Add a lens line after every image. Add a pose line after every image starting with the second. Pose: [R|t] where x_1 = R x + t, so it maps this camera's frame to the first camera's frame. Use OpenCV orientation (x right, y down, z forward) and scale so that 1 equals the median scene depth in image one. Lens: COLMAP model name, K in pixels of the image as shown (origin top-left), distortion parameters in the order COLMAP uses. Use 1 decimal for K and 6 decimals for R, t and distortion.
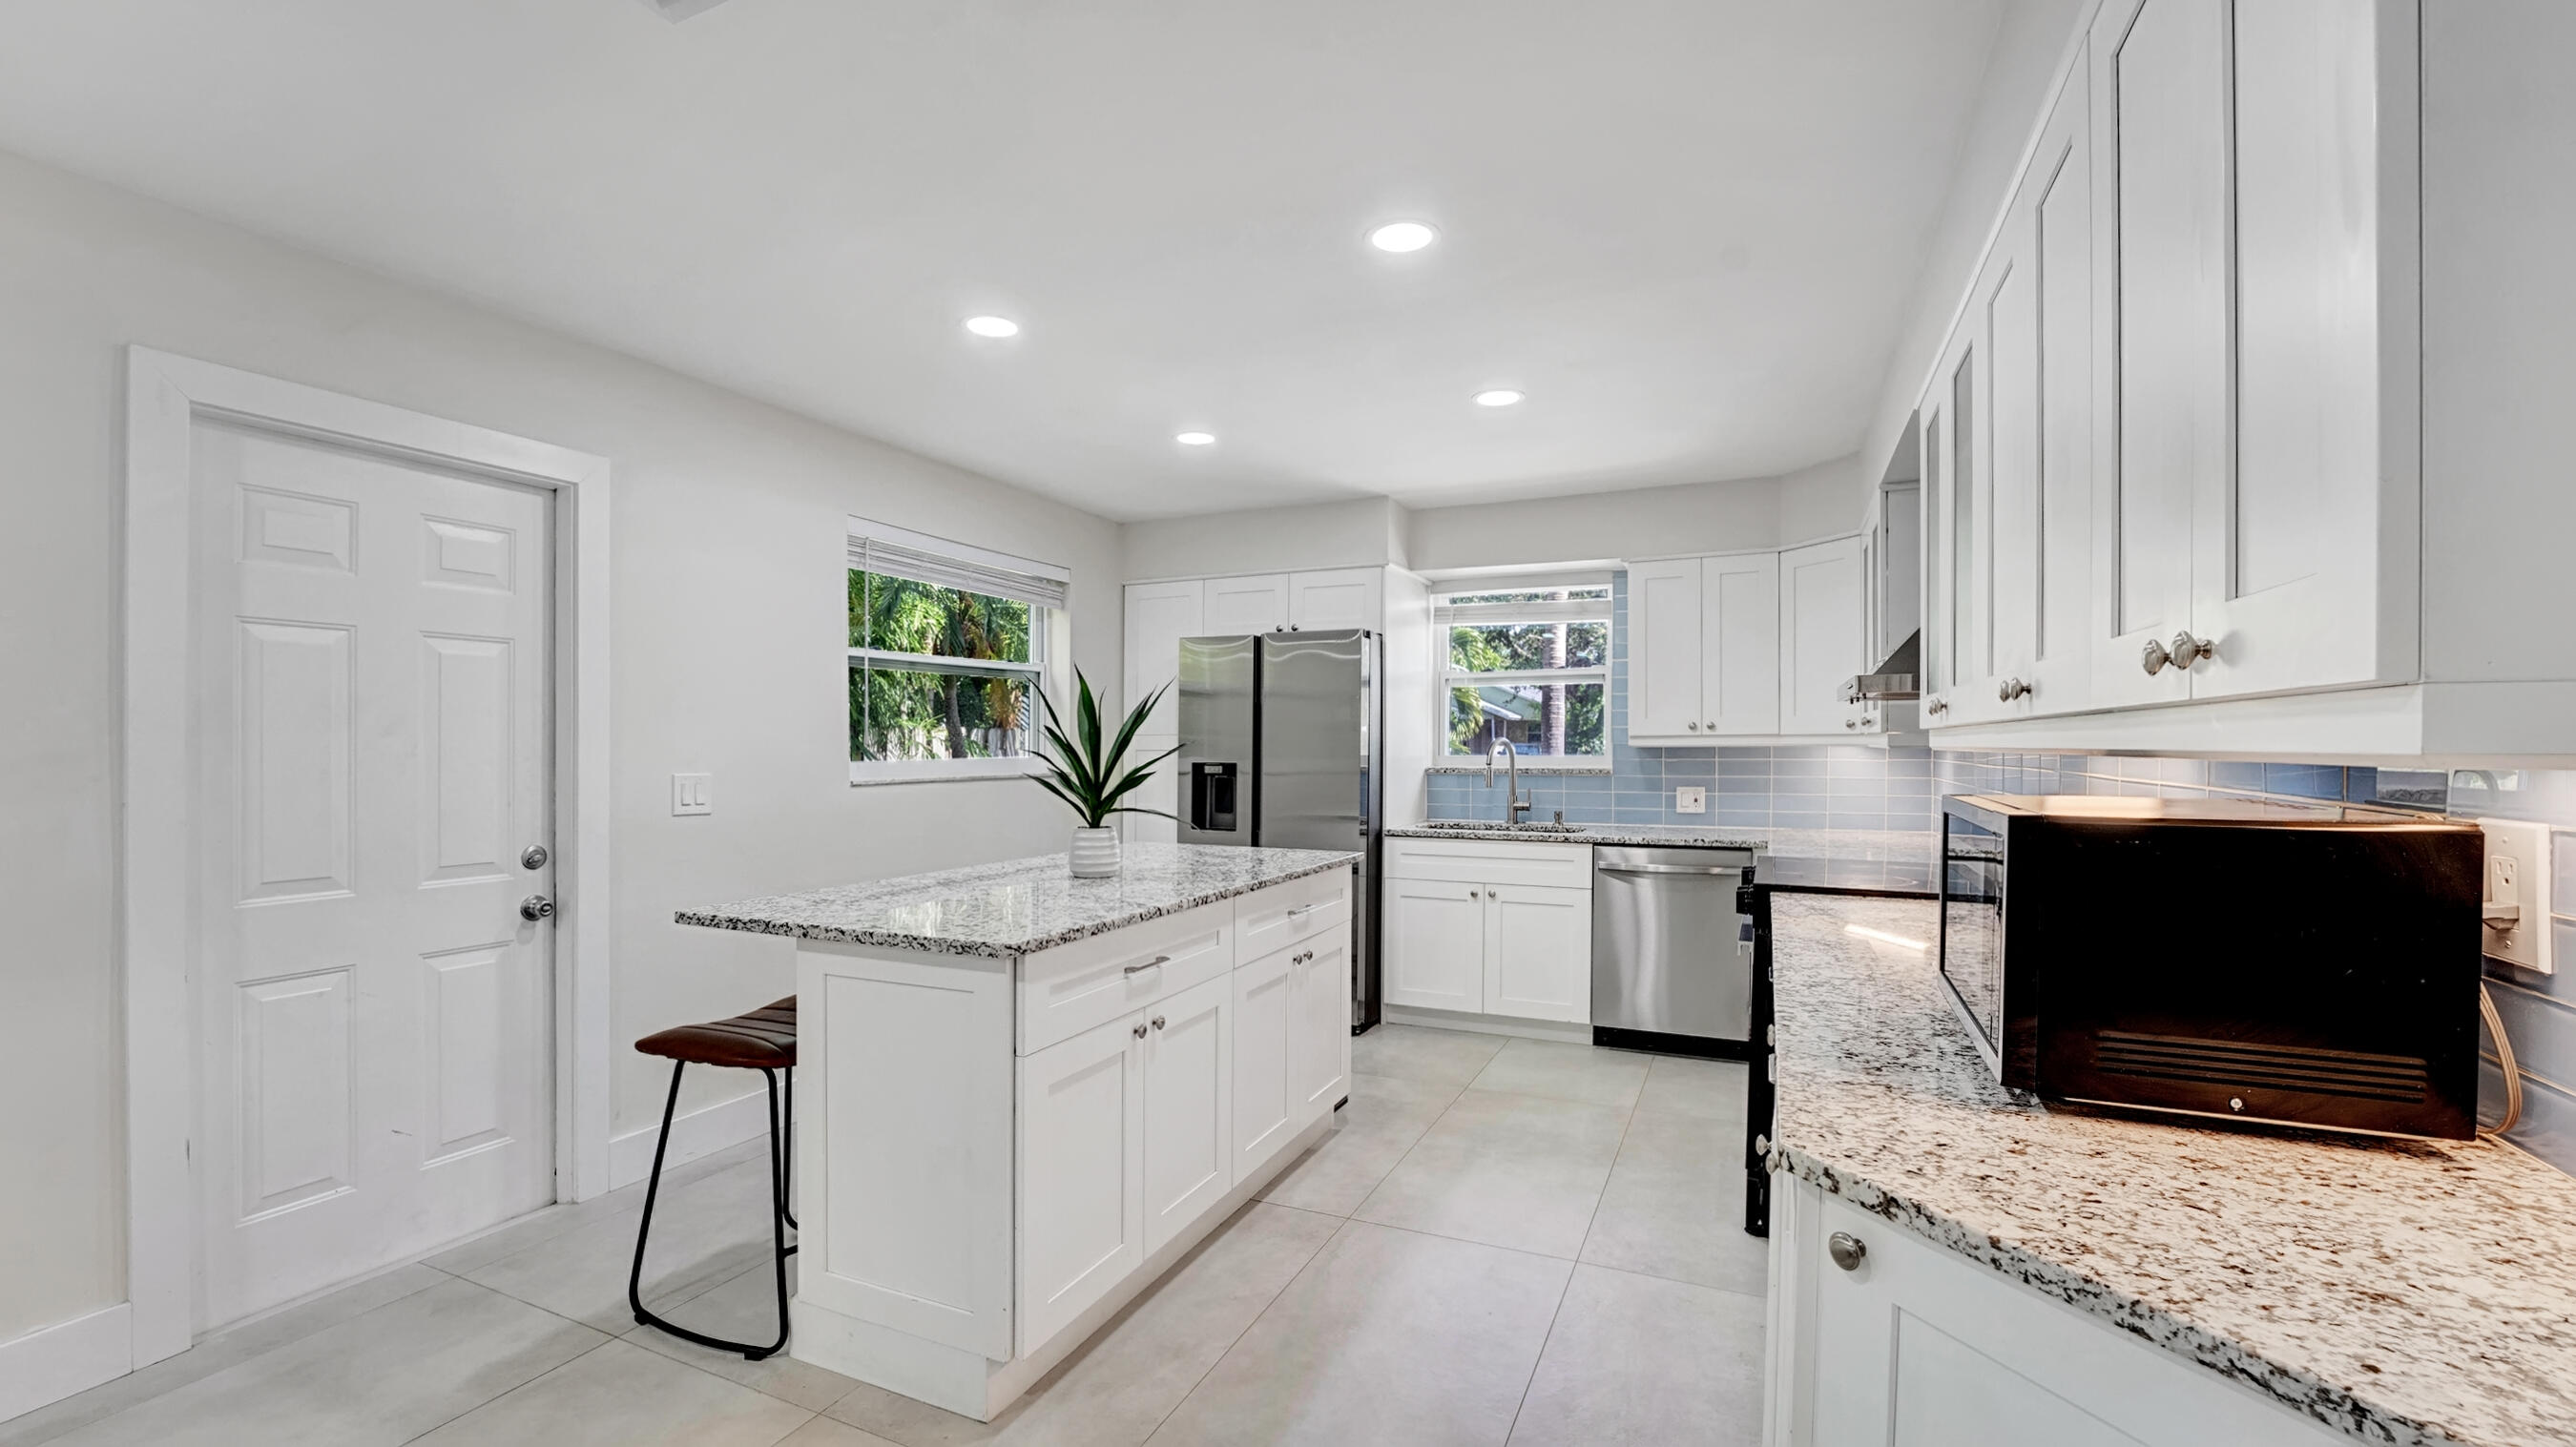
lens RADIAL K [[1077.9, 0, 1295.6], [0, 1077.9, 759.7], [0, 0, 1]] dist [-0.002929, -0.000247]
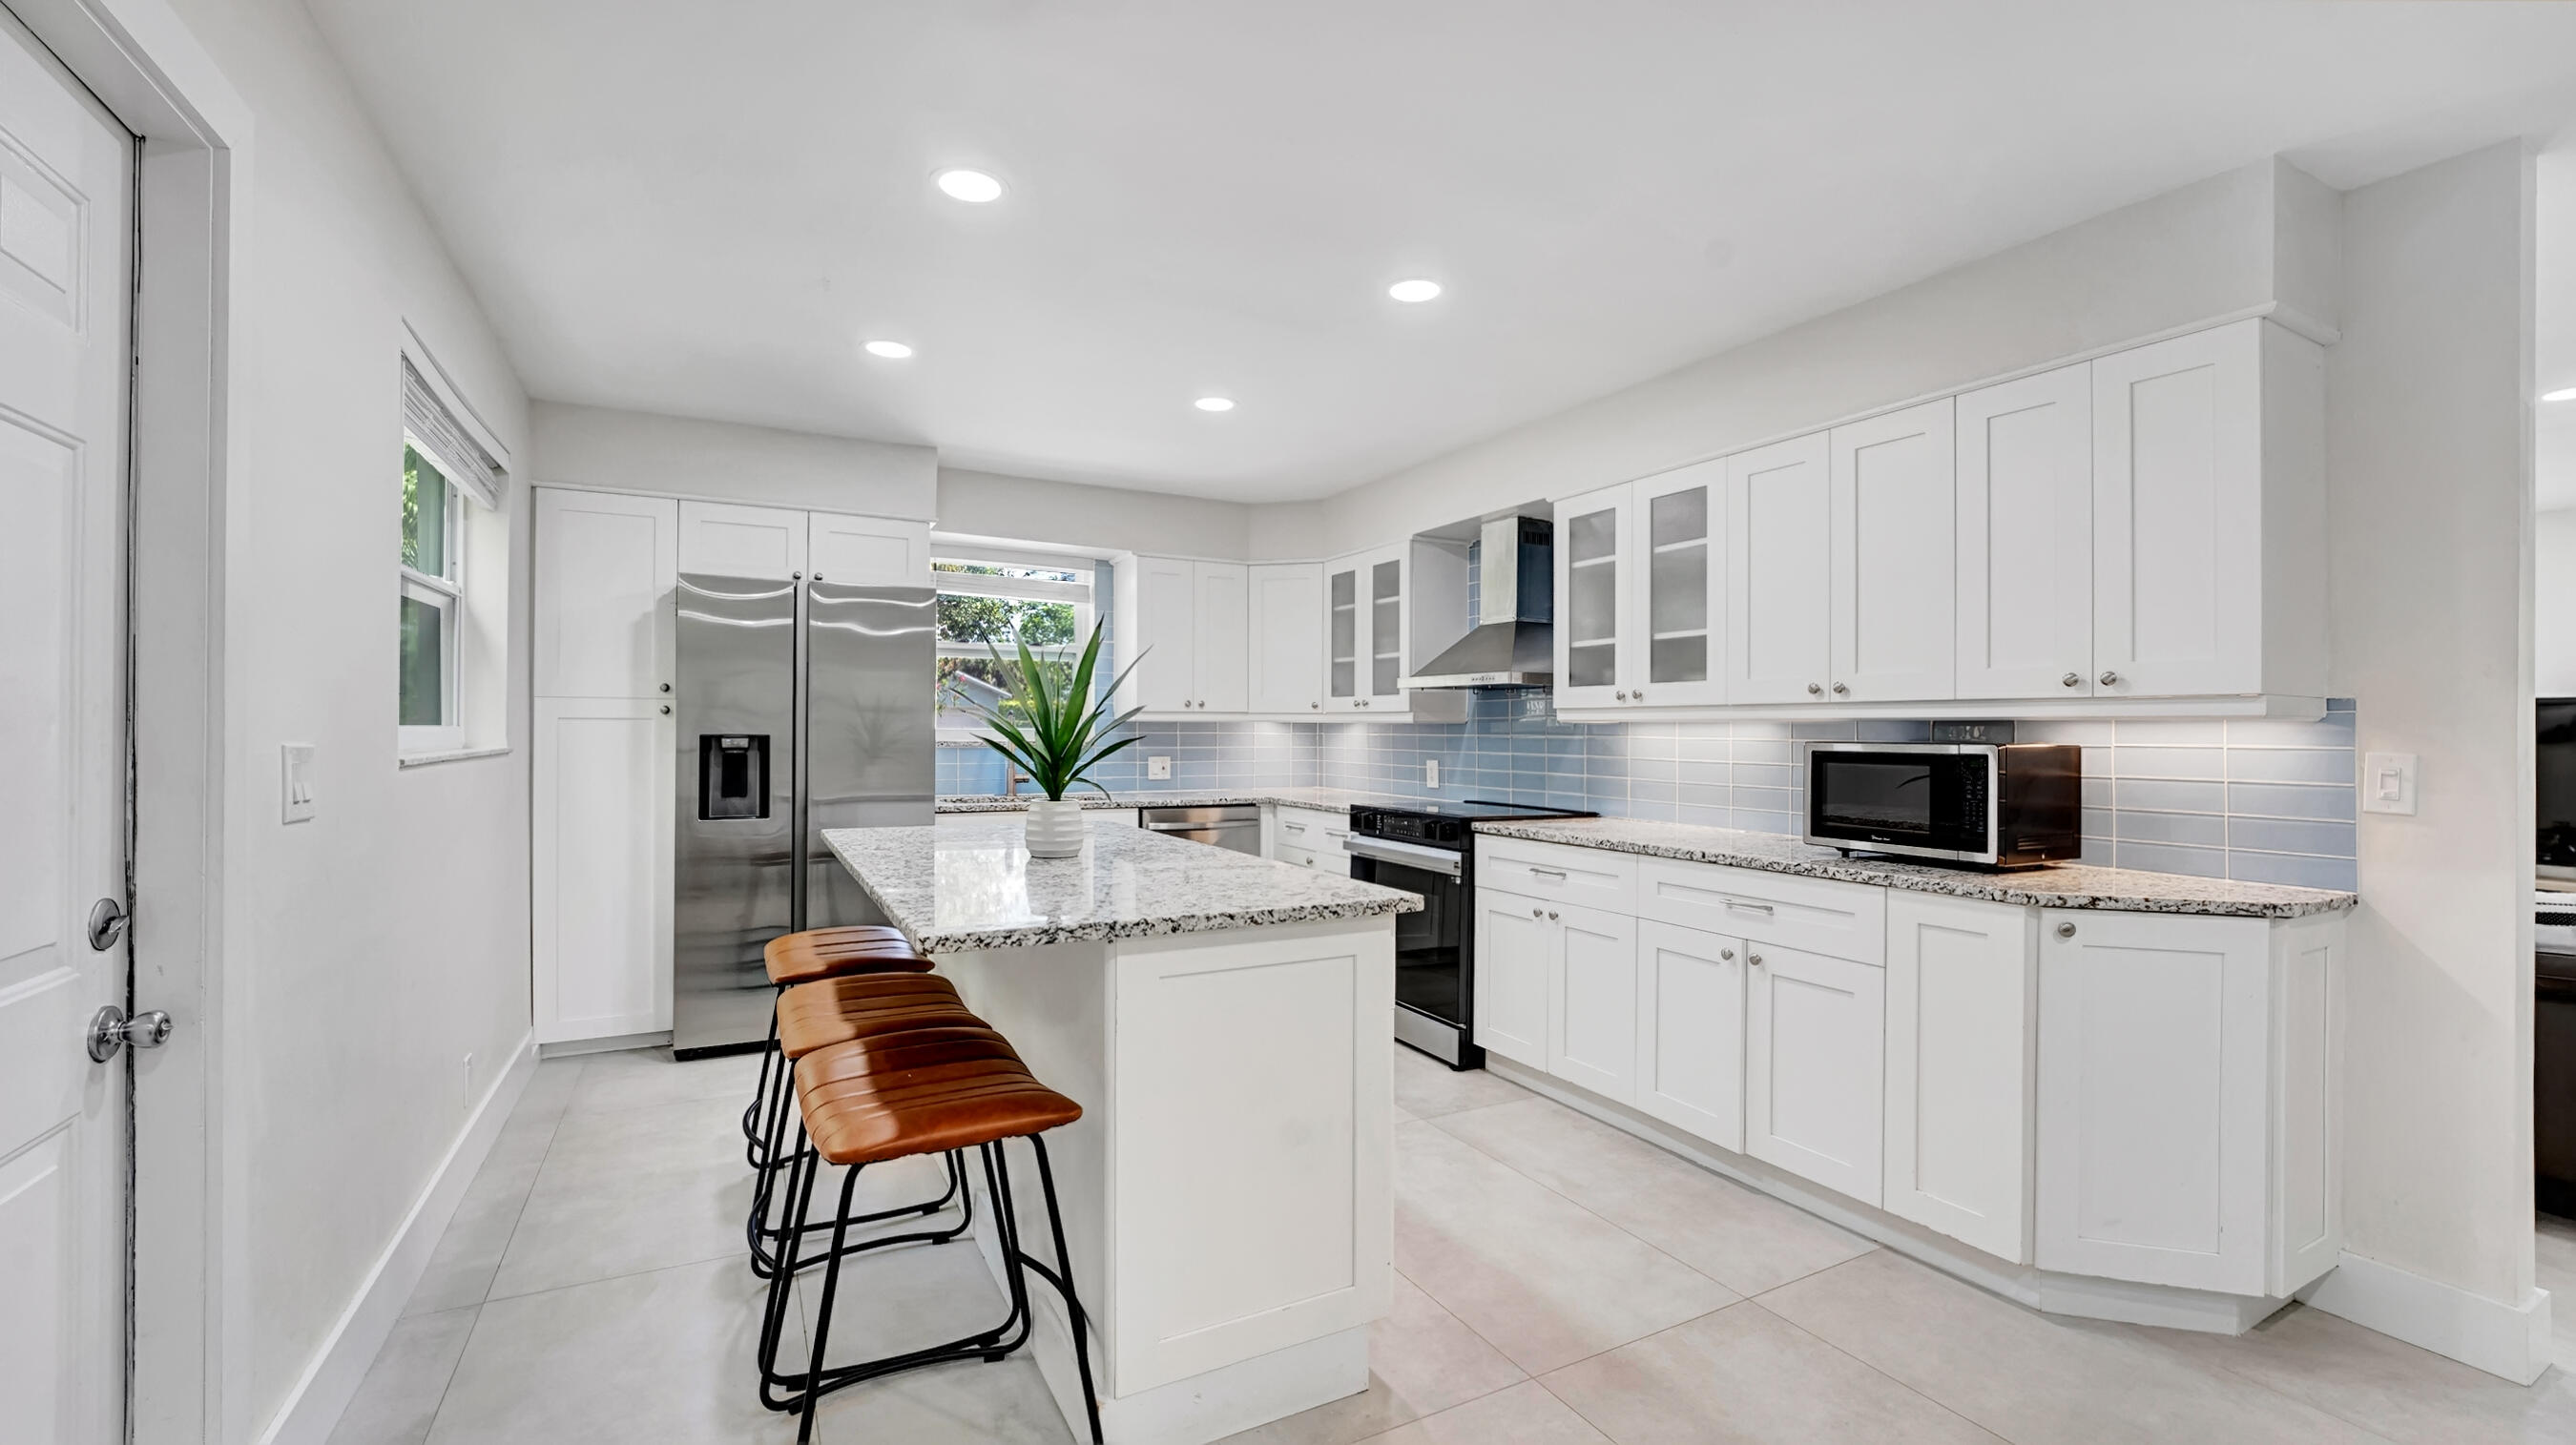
lens RADIAL K [[1072.3, 0, 1328.2], [0, 1072.3, 732.3], [0, 0, 1]] dist [-0.002390, -0.000268]
pose [[0.585388, 0.005186, 0.810737, -0.455700], [0.001377, 0.999972, -0.007391, 0.008167], [-0.810752, 0.005443, 0.585364, 0.184800]]
